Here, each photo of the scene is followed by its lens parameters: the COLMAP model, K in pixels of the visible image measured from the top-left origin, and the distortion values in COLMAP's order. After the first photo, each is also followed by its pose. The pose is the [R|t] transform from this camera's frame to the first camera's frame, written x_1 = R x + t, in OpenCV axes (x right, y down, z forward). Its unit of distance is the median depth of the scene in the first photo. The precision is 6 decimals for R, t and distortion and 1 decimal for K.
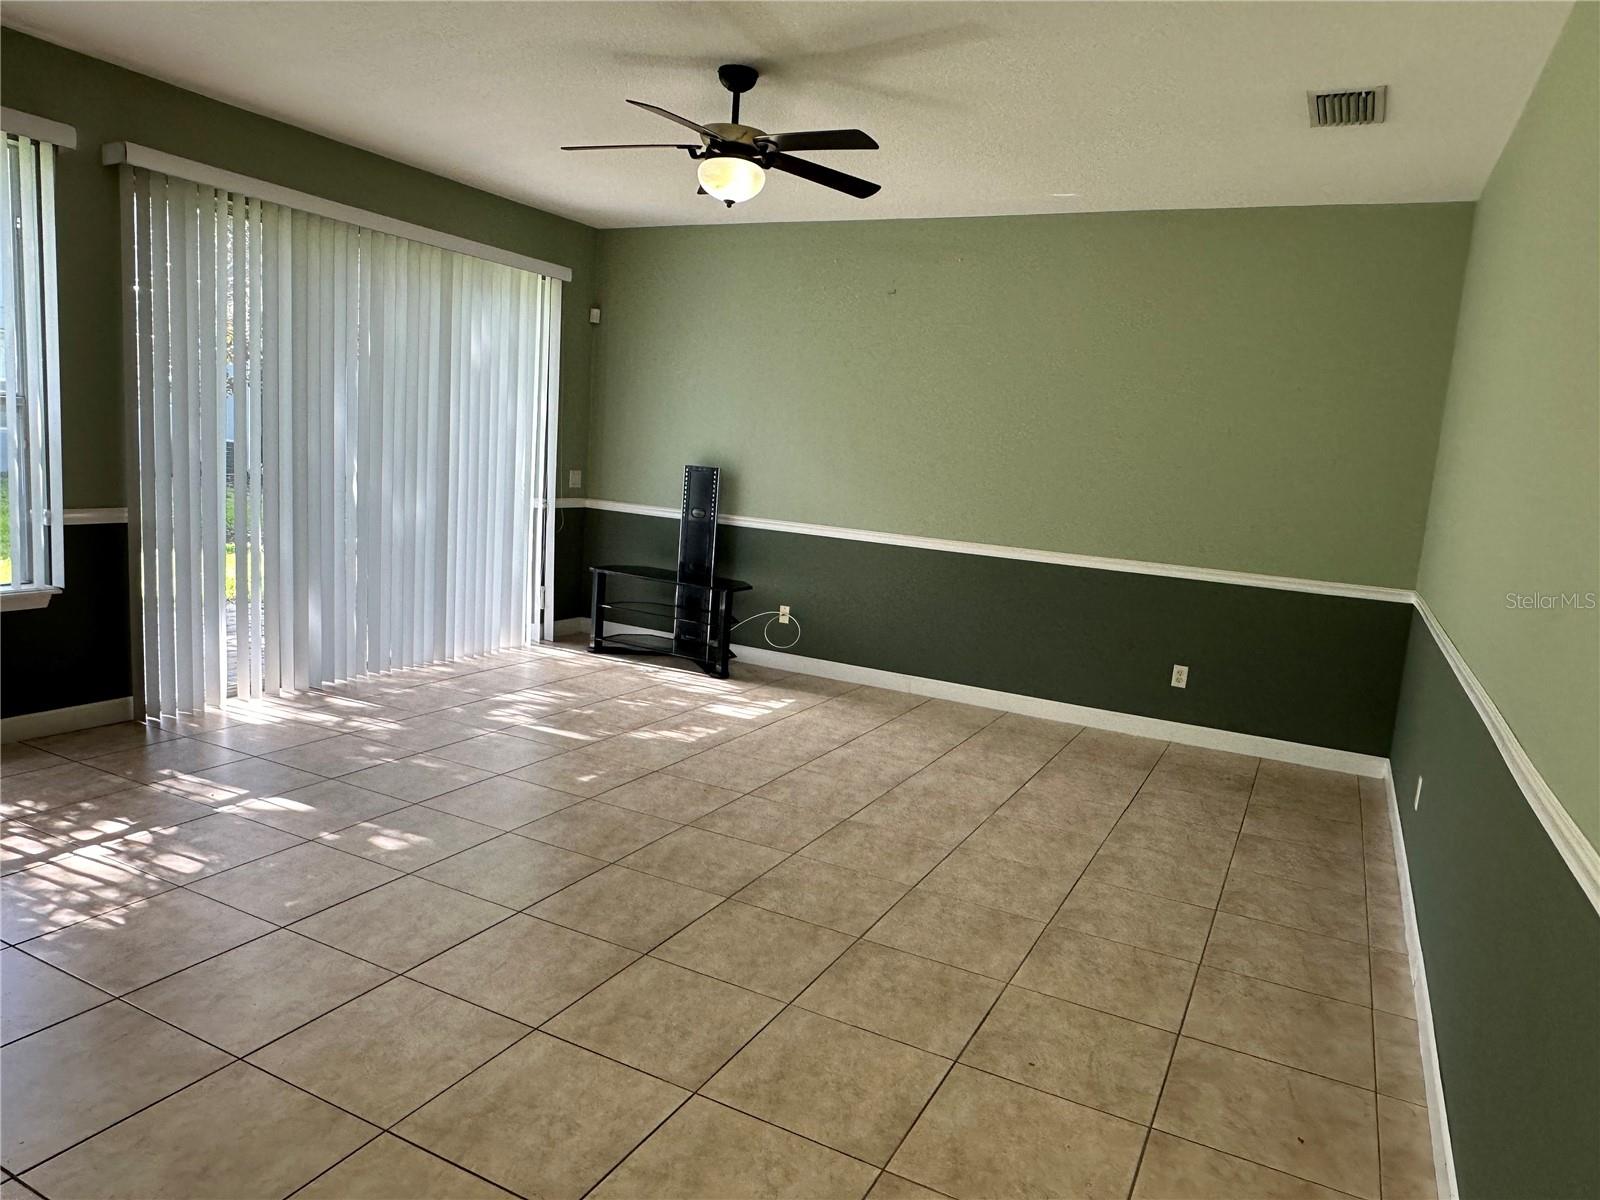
lens RADIAL K [[1069.1, 0, 802.7], [0, 1069.1, 593.2], [0, 0, 1]] dist [-0.002494, -0.000368]
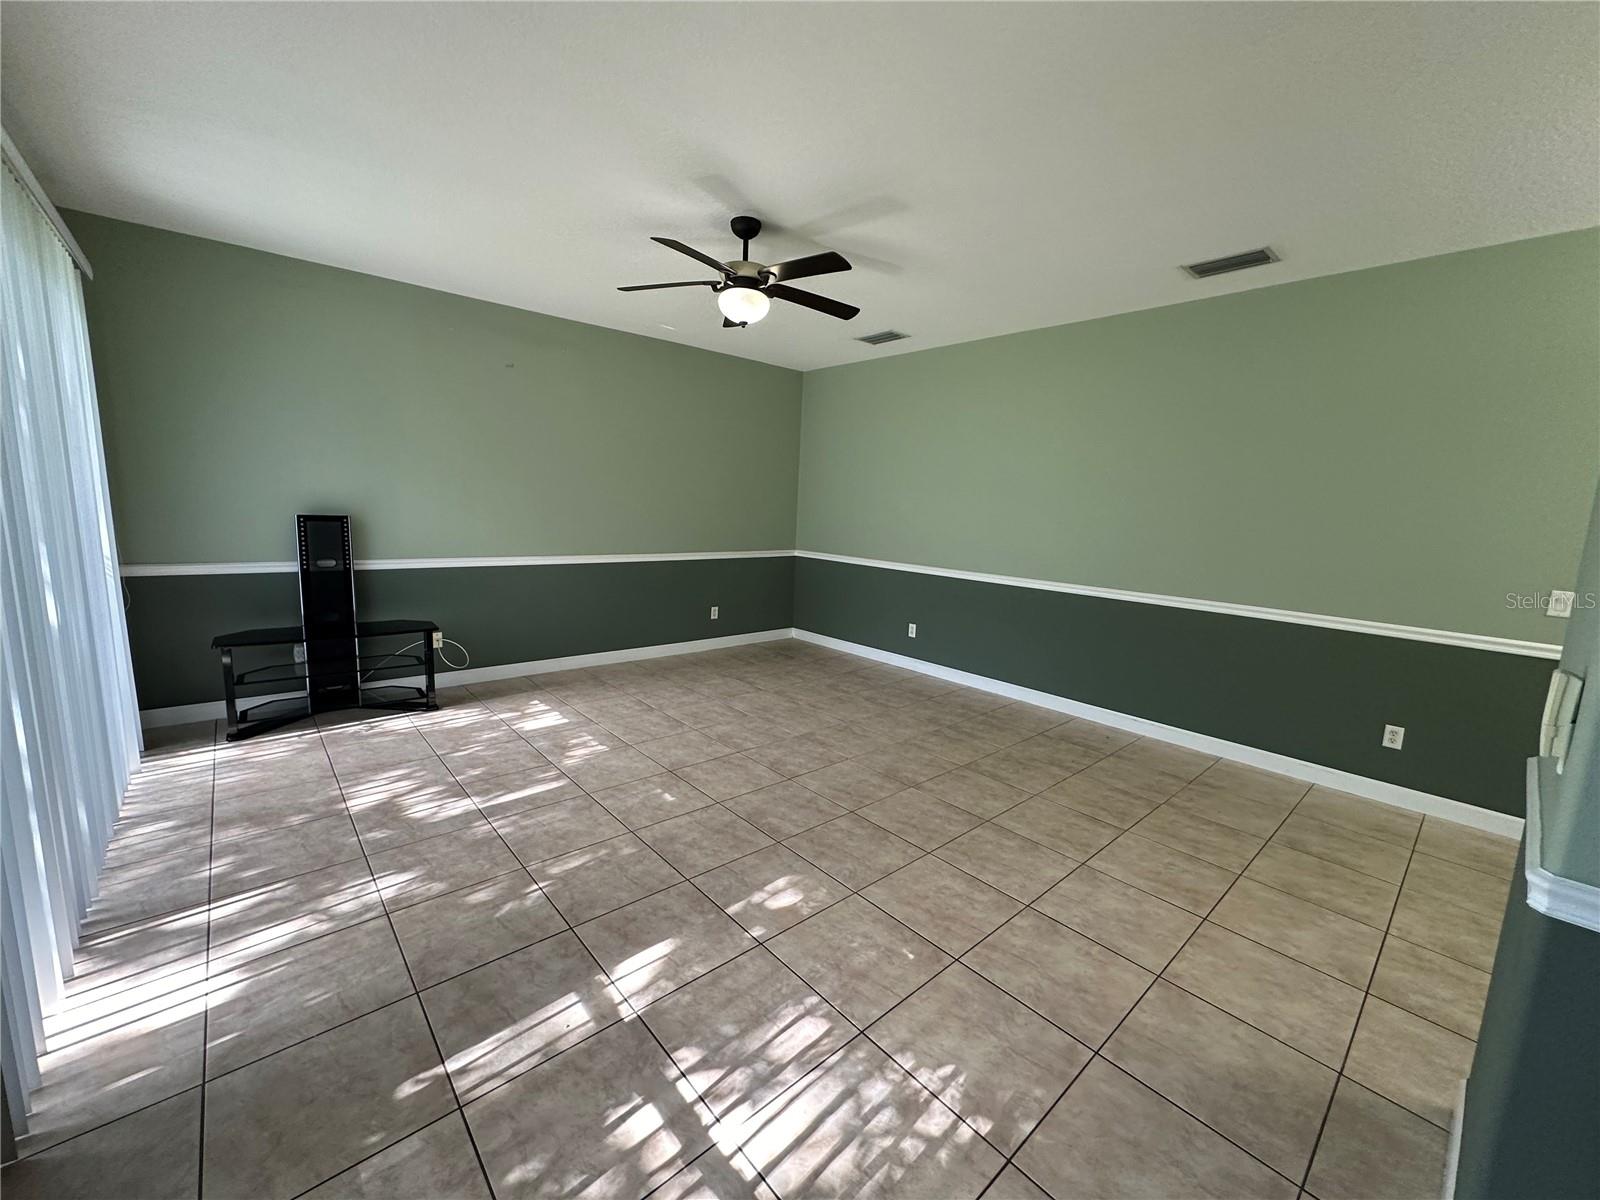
lens RADIAL K [[637.5, 0, 801.0], [0, 637.5, 597.3], [0, 0, 1]] dist [0.000522, 0.000142]
pose [[0.360457, -0.193973, 0.912384, -0.689699], [0.113053, 0.980013, 0.163687, -0.130027], [-0.925899, 0.044145, 0.375182, 0.547296]]
